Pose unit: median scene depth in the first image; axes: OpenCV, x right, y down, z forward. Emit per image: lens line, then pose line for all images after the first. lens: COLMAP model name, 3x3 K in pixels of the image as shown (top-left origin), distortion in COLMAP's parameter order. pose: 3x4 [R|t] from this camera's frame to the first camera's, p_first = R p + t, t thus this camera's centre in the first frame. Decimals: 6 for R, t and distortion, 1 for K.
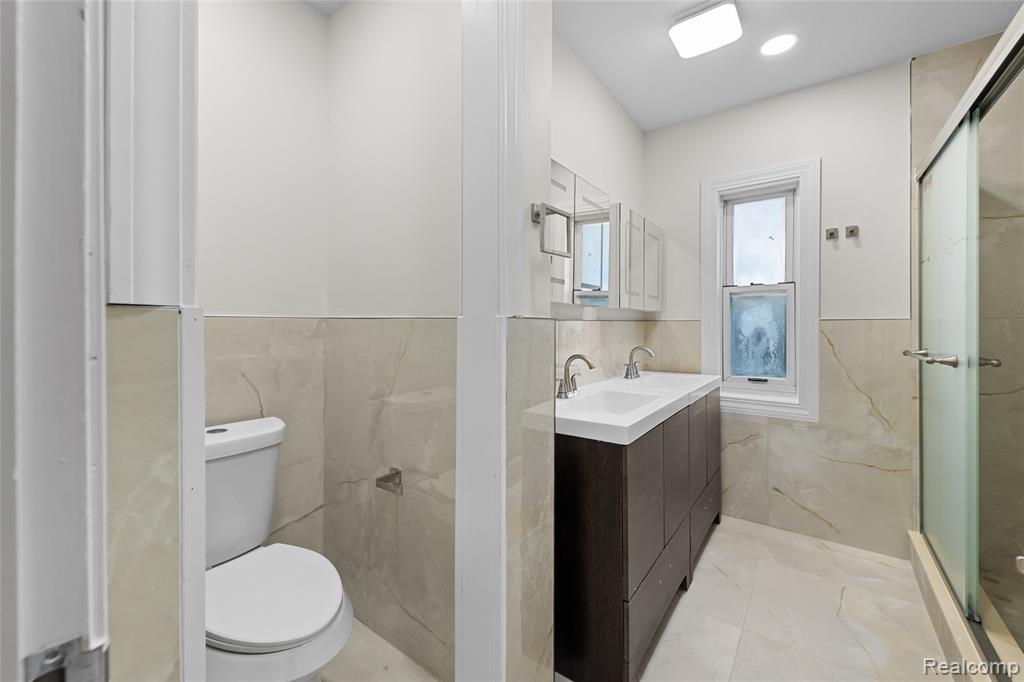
lens RADIAL K [[419.9, 0, 499.9], [0, 419.9, 324.6], [0, 0, 1]] dist [0.012756, -0.004766]
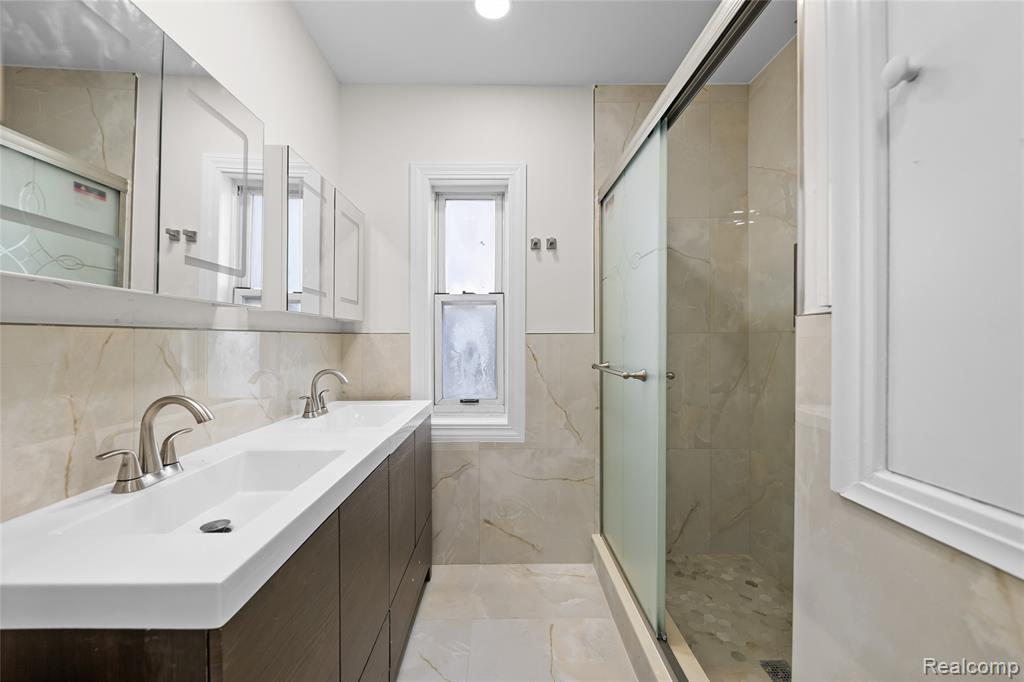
lens RADIAL K [[415.4, 0, 512.0], [0, 415.4, 341.0], [0, 0, 1]] dist [0.000194, 0.000187]
pose [[0.785067, -0.000336, 0.619411, 0.156143], [-0.001750, 0.999995, 0.002761, 0.003018], [-0.619408, -0.003252, 0.785062, 0.287887]]
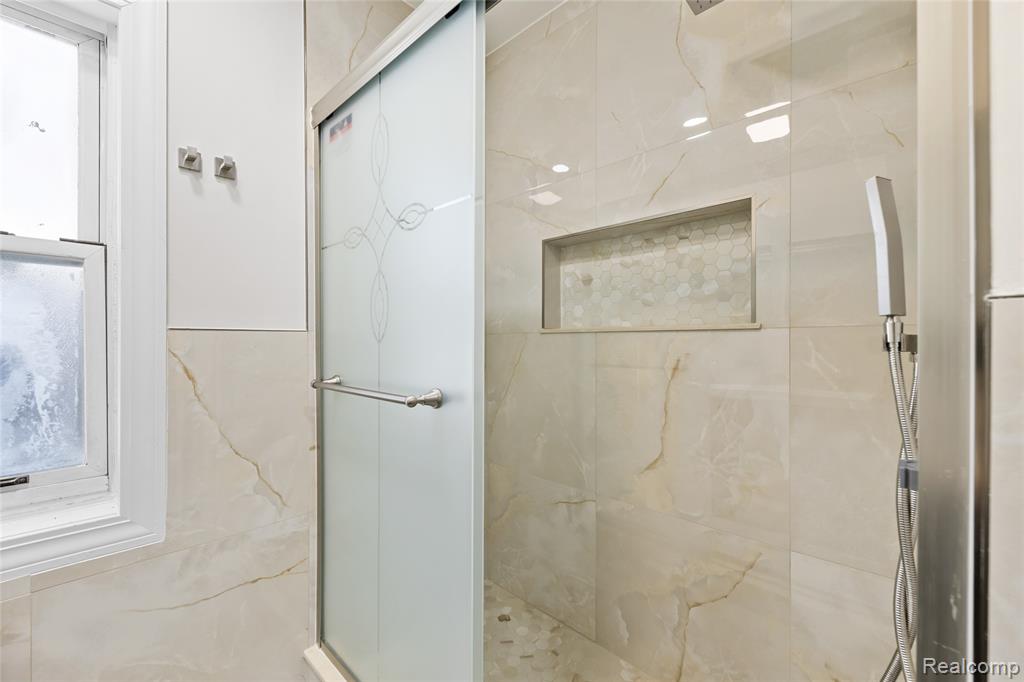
lens RADIAL K [[417.6, 0, 515.2], [0, 417.6, 344.7], [0, 0, 1]] dist [0.010545, -0.005435]
pose [[0.112312, -0.005812, 0.993656, 0.321807], [-0.003215, 0.999976, 0.006212, 0.002814], [-0.993668, -0.003892, 0.112291, 0.547541]]
